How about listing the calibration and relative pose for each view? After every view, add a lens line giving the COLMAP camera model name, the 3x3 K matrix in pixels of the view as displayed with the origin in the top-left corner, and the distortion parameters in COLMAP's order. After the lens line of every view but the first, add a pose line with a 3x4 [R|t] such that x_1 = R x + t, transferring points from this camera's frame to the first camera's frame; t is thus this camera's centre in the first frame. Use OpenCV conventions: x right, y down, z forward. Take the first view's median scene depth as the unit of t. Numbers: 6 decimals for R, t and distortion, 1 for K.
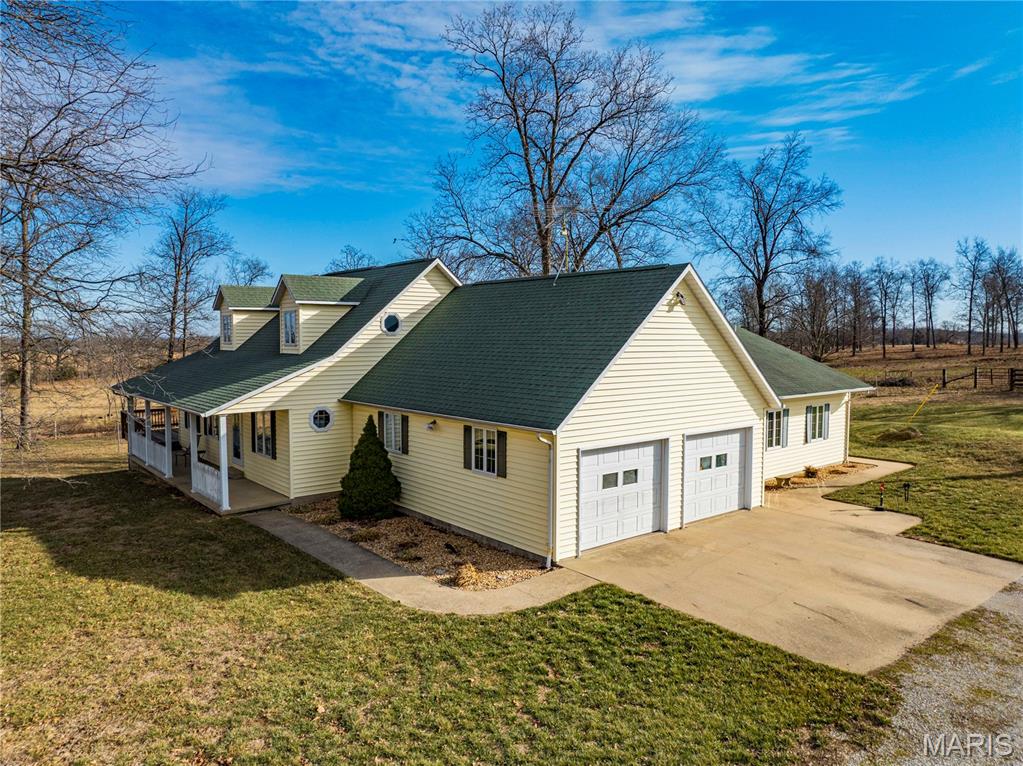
lens RADIAL K [[720.9, 0, 511.5], [0, 720.9, 383.0], [0, 0, 1]] dist [-0.010726, -0.003586]
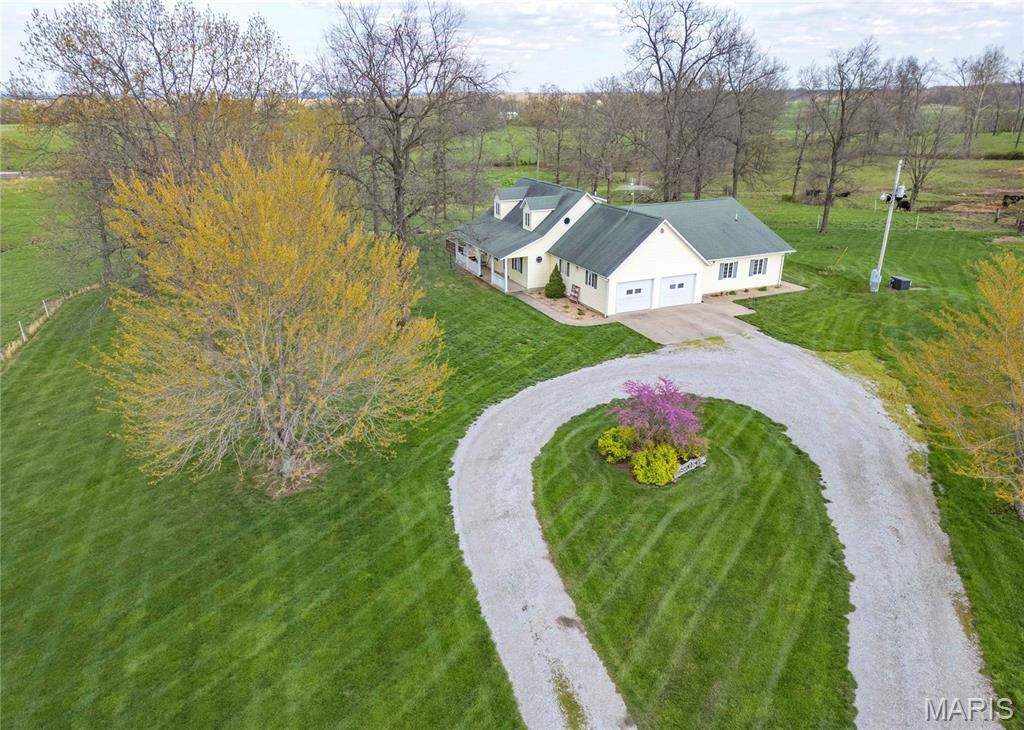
lens RADIAL K [[698.3, 0, 506.5], [0, 698.3, 350.3], [0, 0, 1]] dist [0.127728, -0.173357]
pose [[0.959649, 0.089683, -0.266515, 0.398411], [-0.012946, 0.960864, 0.276718, -0.397967], [0.280902, -0.262102, 0.923253, -1.766558]]
